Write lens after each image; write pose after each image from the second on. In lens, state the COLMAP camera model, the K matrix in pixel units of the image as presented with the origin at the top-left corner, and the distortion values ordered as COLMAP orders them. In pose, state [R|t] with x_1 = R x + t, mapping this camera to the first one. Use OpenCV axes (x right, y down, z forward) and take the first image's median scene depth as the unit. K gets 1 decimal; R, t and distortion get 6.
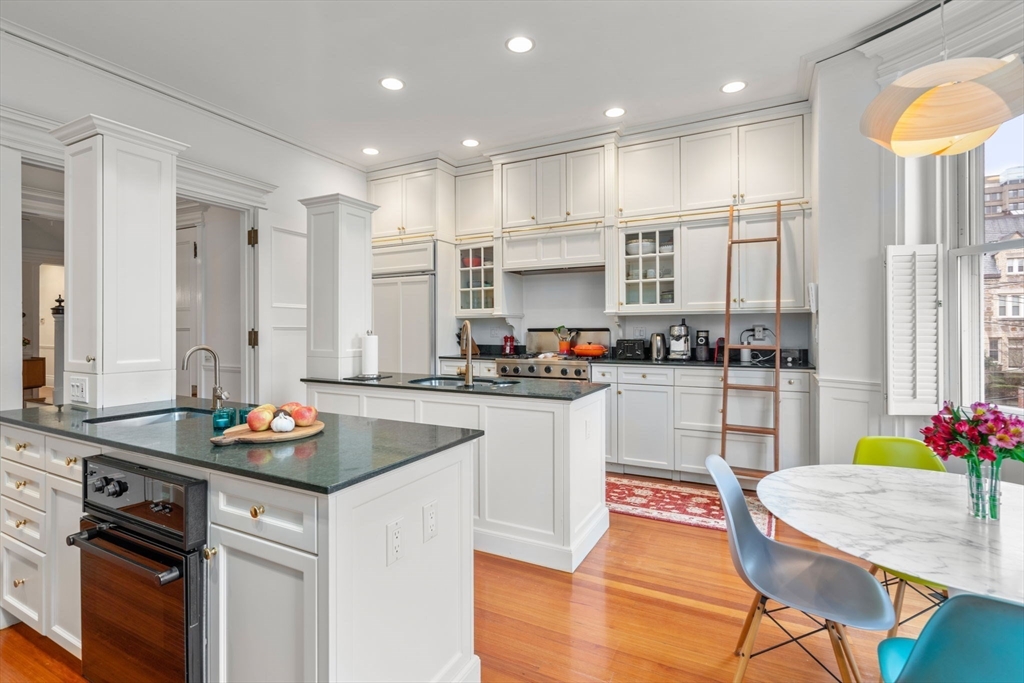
lens RADIAL K [[470.6, 0, 503.6], [0, 470.6, 327.3], [0, 0, 1]] dist [0.000096, -0.000002]
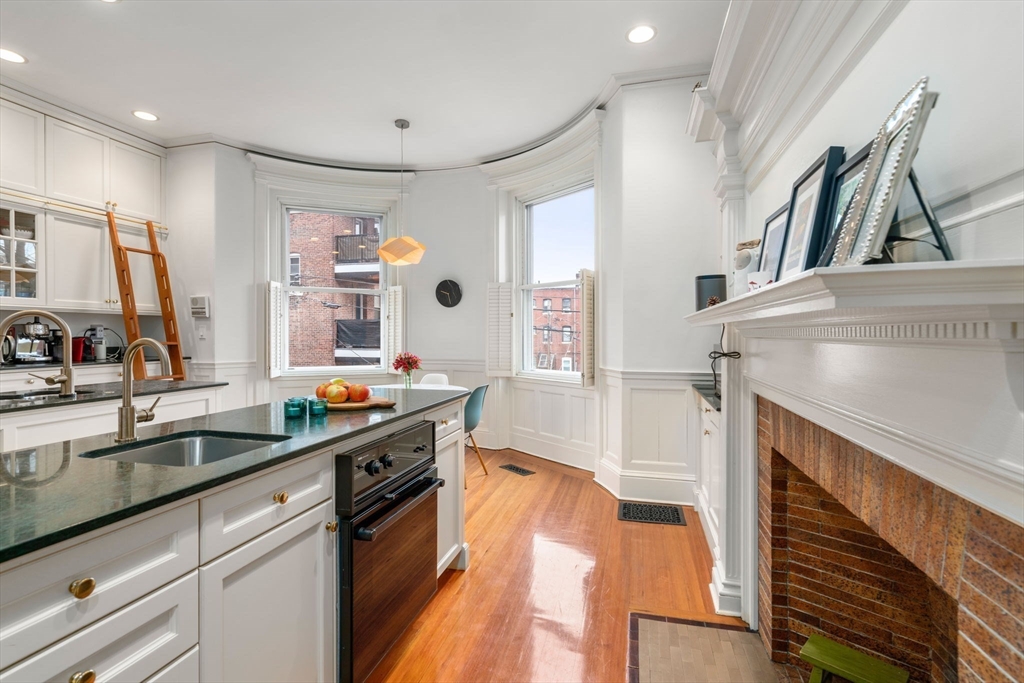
lens RADIAL K [[470.6, 0, 511.4], [0, 470.6, 336.2], [0, 0, 1]] dist [0.000096, -0.000002]
pose [[-0.213257, -0.007725, 0.976966, -0.698500], [-0.005976, 0.999960, 0.006602, 0.008637], [-0.976978, -0.004431, -0.213295, 0.319252]]
